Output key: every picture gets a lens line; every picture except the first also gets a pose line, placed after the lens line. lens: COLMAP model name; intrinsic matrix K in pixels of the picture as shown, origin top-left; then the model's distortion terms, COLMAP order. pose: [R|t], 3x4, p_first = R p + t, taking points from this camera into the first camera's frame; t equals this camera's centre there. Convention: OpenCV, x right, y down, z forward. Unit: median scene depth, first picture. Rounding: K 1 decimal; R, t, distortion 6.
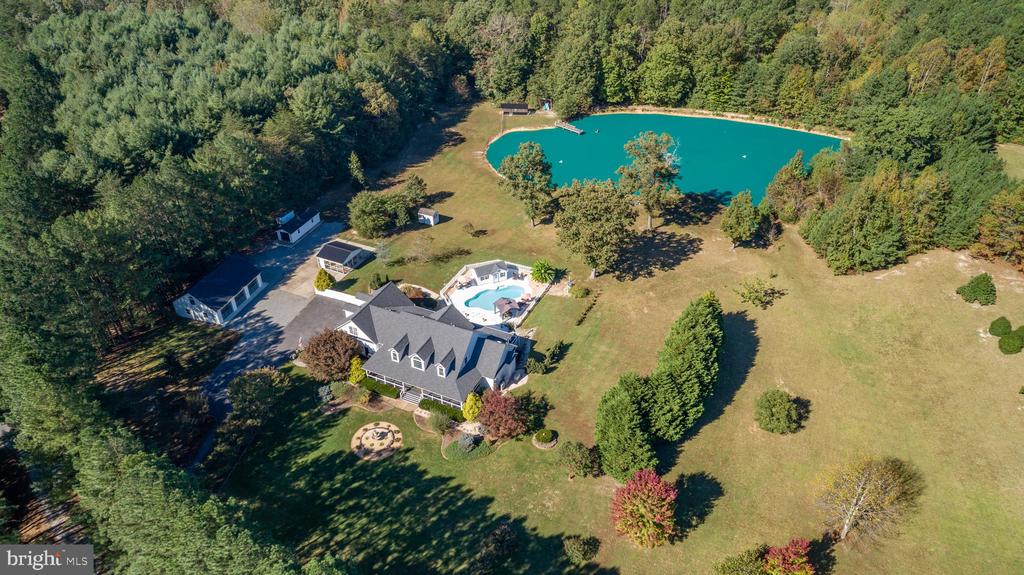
lens RADIAL K [[688.0, 0, 512.0], [0, 688.0, 287.5], [0, 0, 1]] dist [-0.006550, -0.000387]
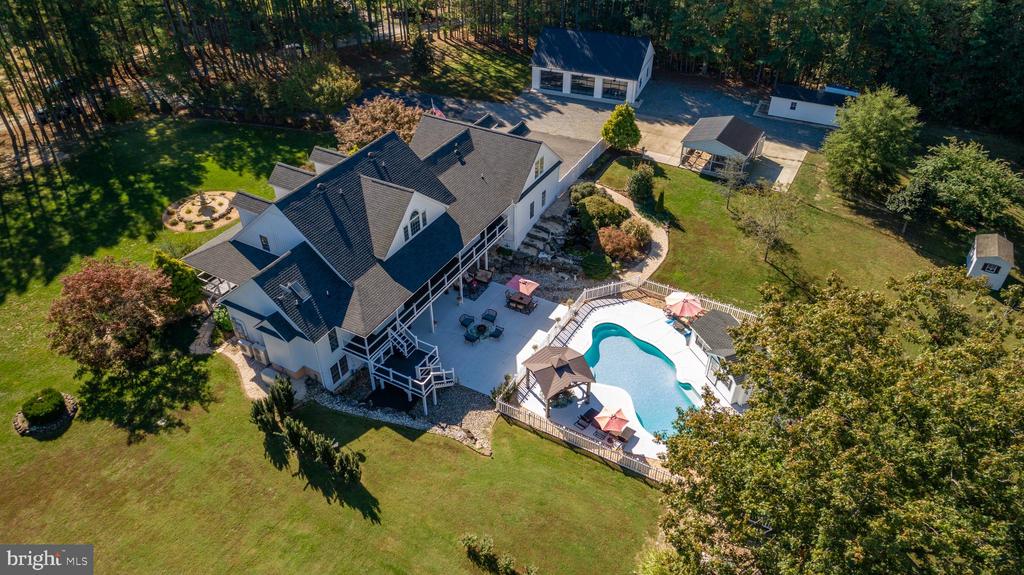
lens RADIAL K [[712.3, 0, 512.0], [0, 712.3, 287.5], [0, 0, 1]] dist [-0.004210, 0.000628]
pose [[-0.059786, 0.601665, -0.796508, 0.264536], [-0.589578, 0.622602, 0.514553, -0.179031], [0.805496, 0.500367, 0.317506, 0.838582]]
